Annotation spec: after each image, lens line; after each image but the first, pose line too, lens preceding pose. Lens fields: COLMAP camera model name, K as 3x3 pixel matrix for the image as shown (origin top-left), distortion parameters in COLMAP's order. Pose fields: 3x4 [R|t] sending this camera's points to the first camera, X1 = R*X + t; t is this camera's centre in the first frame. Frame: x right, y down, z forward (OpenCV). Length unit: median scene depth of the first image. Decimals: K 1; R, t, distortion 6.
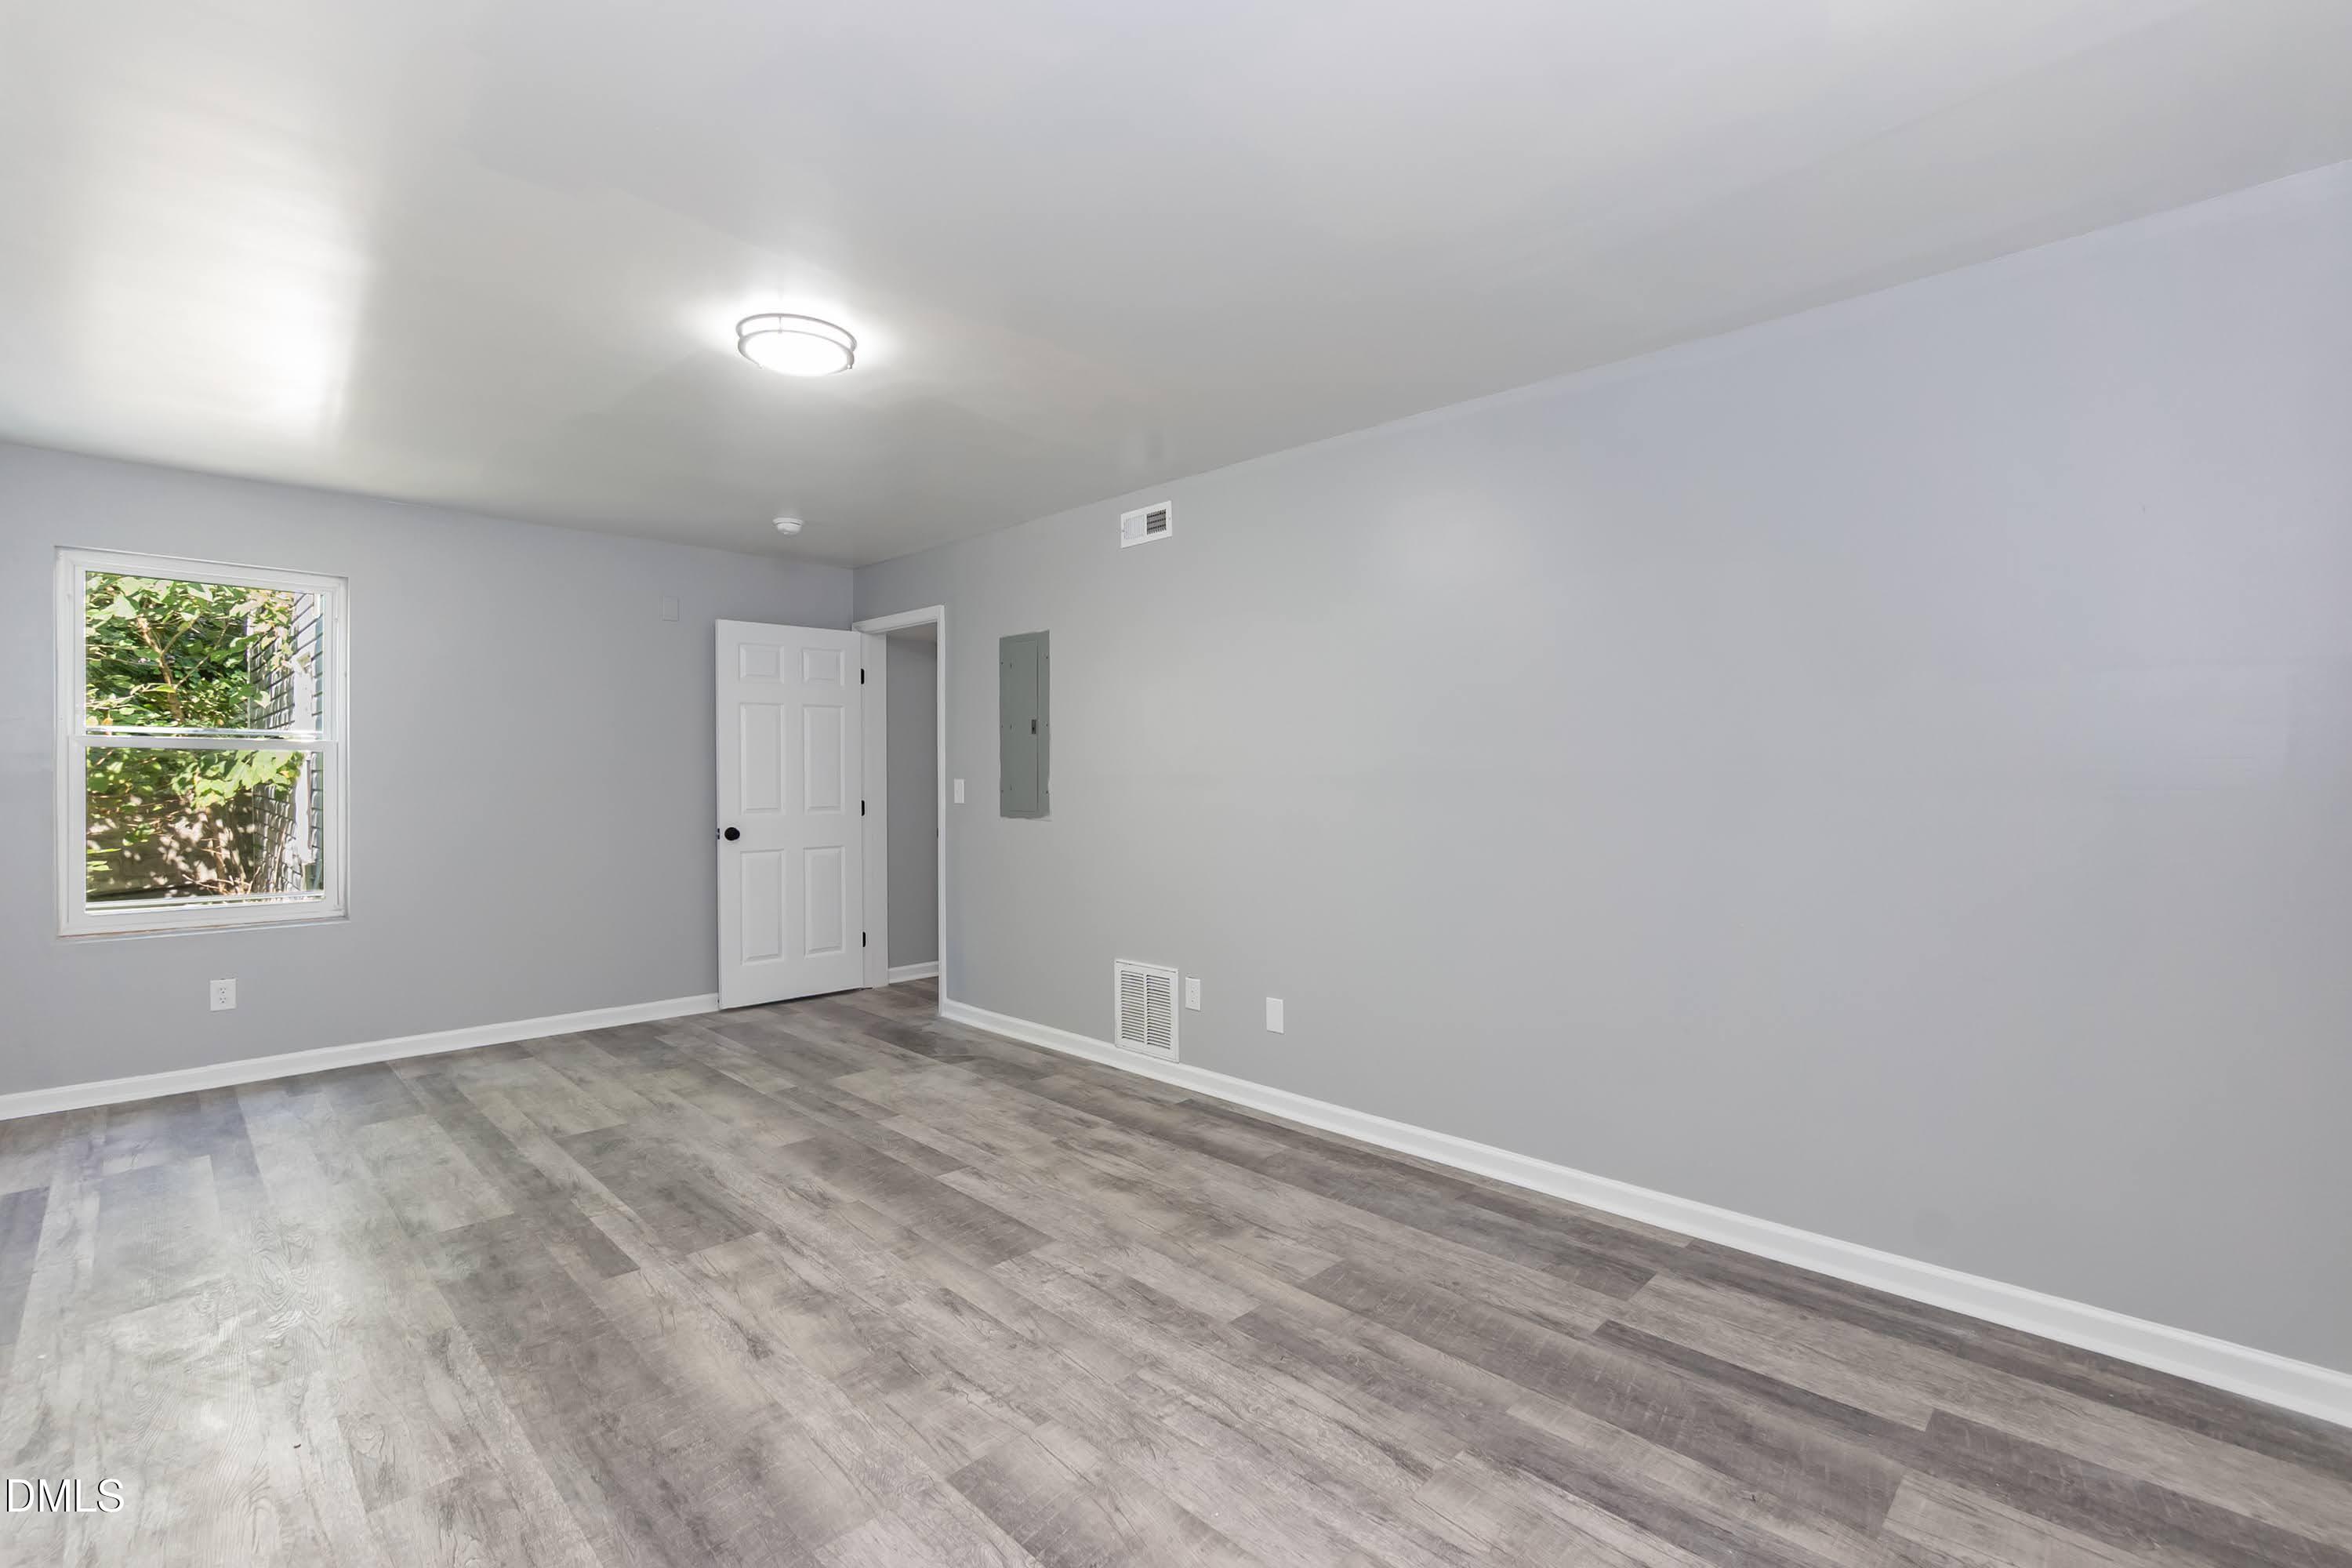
lens RADIAL K [[1016.8, 0, 1176.0], [0, 1016.8, 784.0], [0, 0, 1]] dist [-0.035272, 0.012126]
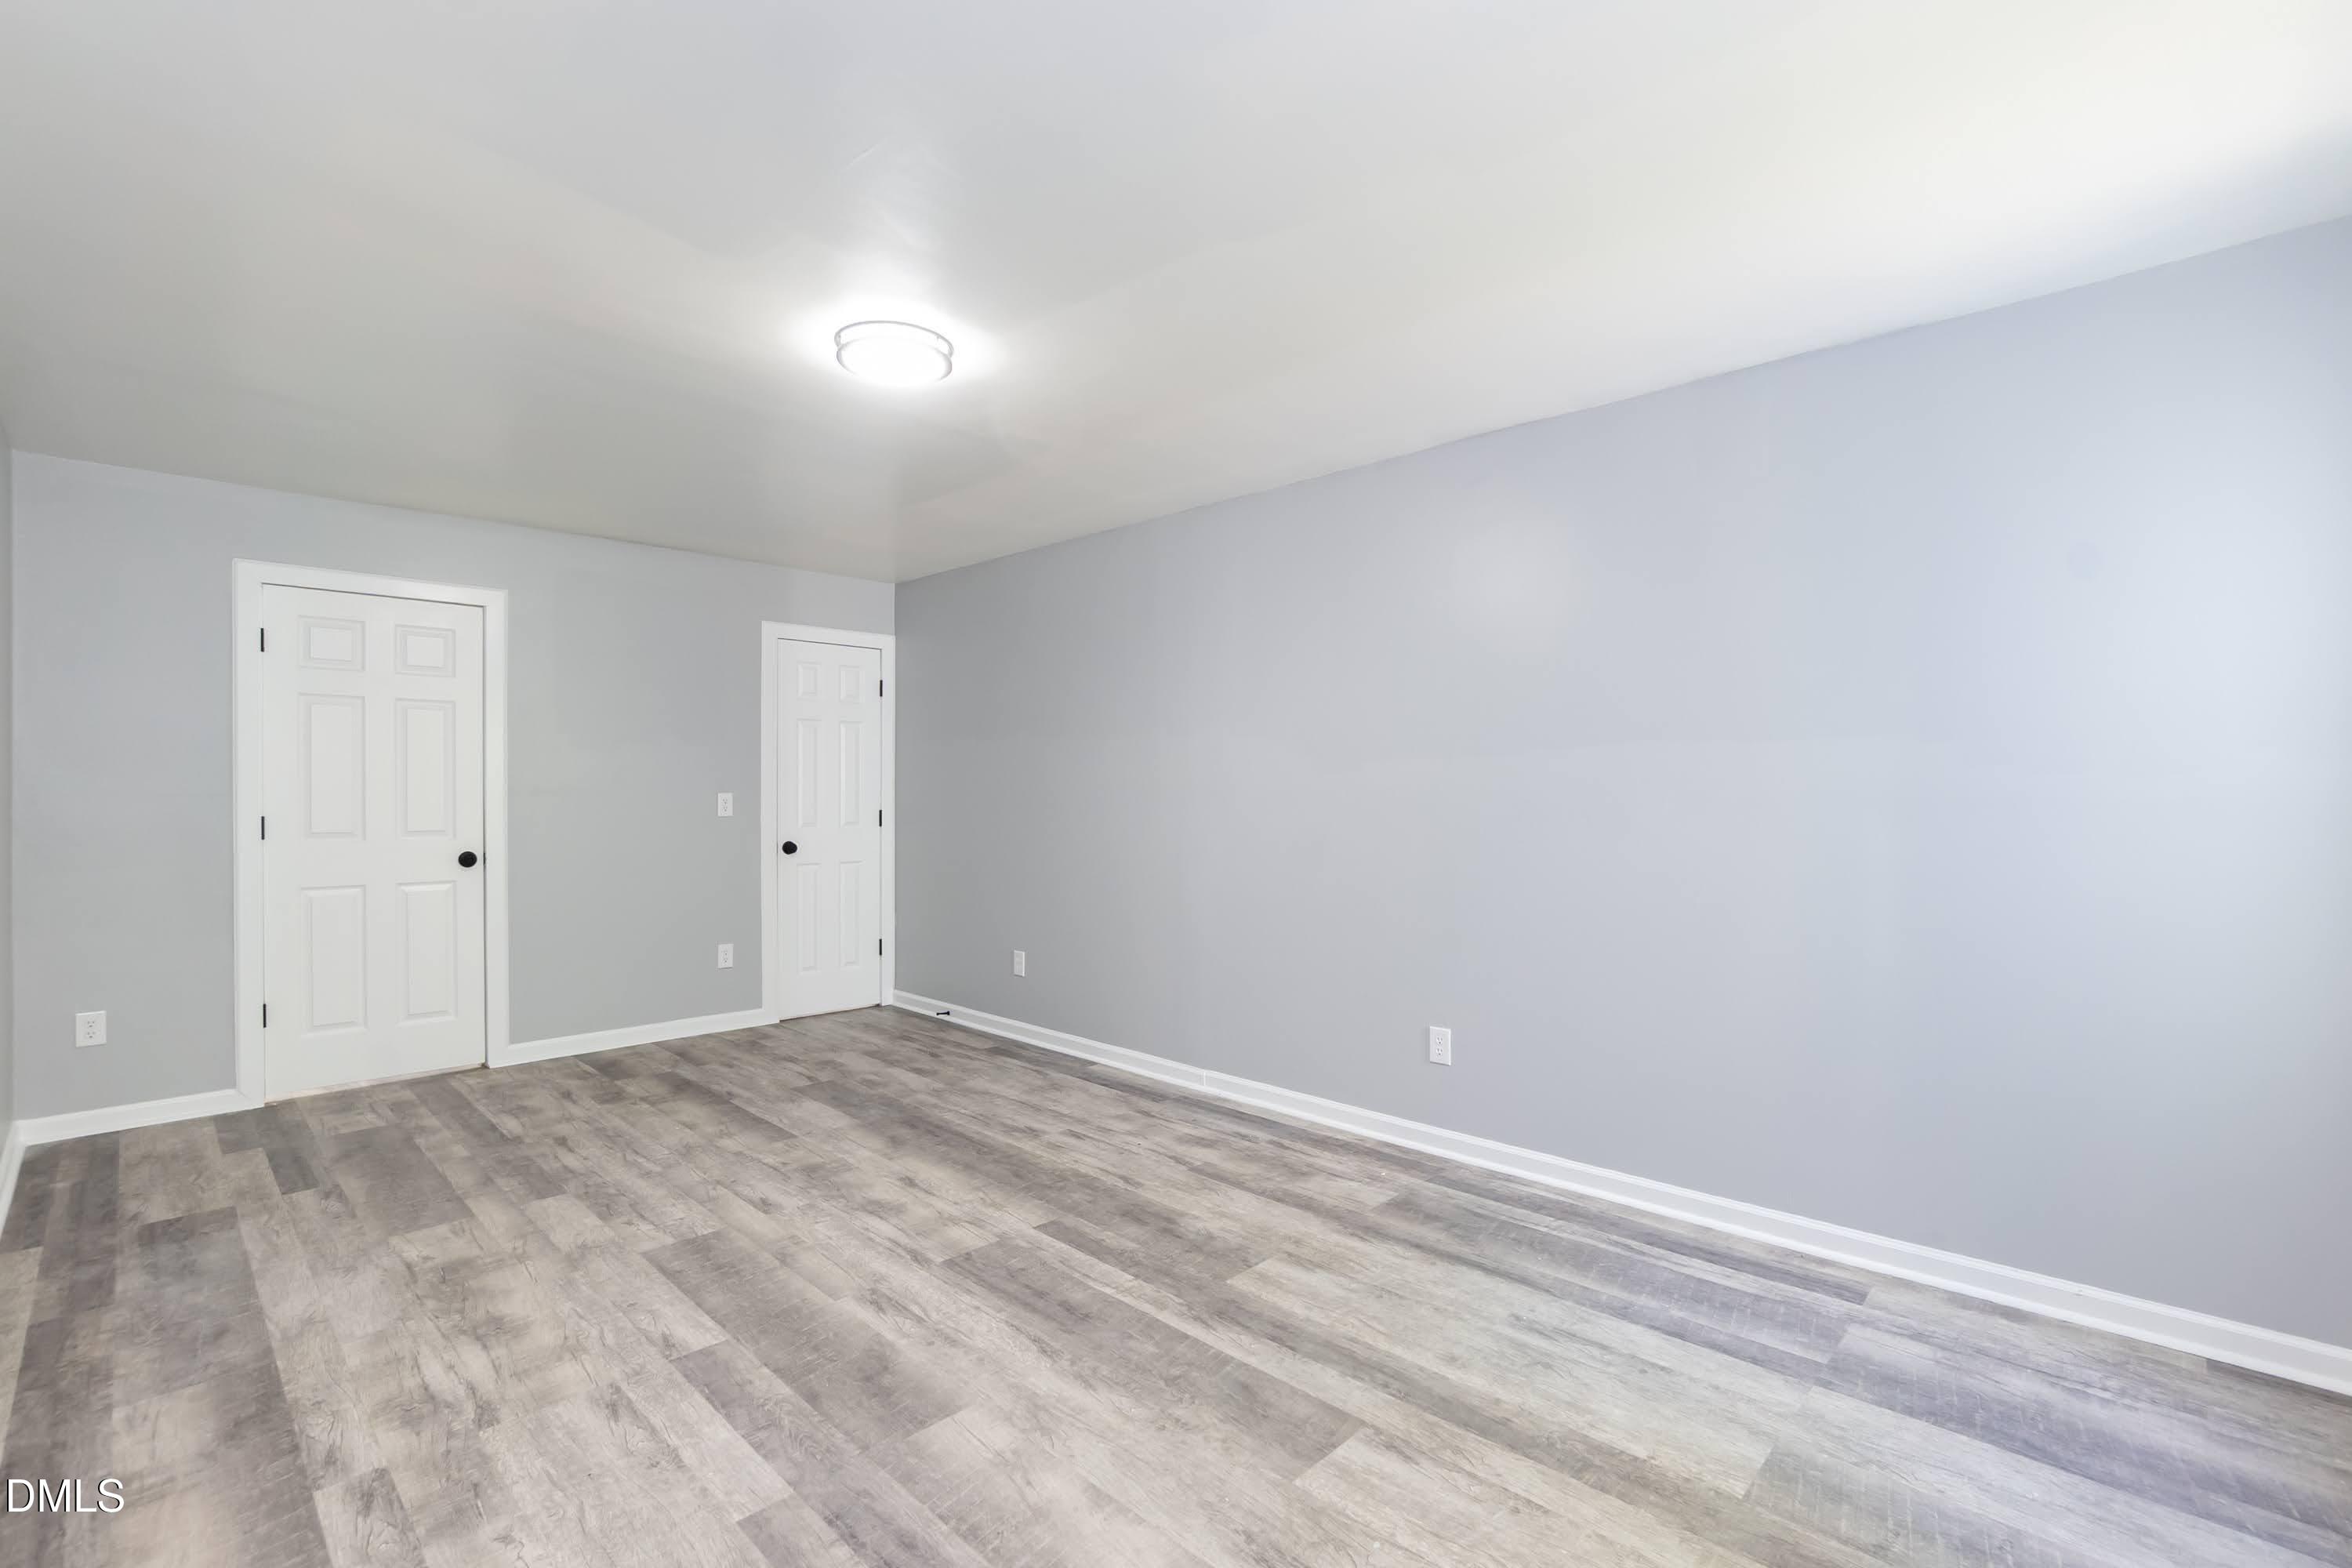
lens RADIAL K [[1016.8, 0, 1176.0], [0, 1016.8, 784.0], [0, 0, 1]] dist [-0.035272, 0.012126]
pose [[-0.999987, -0.000171, -0.005135, -0.642550], [-0.000208, 0.999974, 0.007140, -0.020569], [0.005134, 0.007141, -0.999961, 1.983718]]
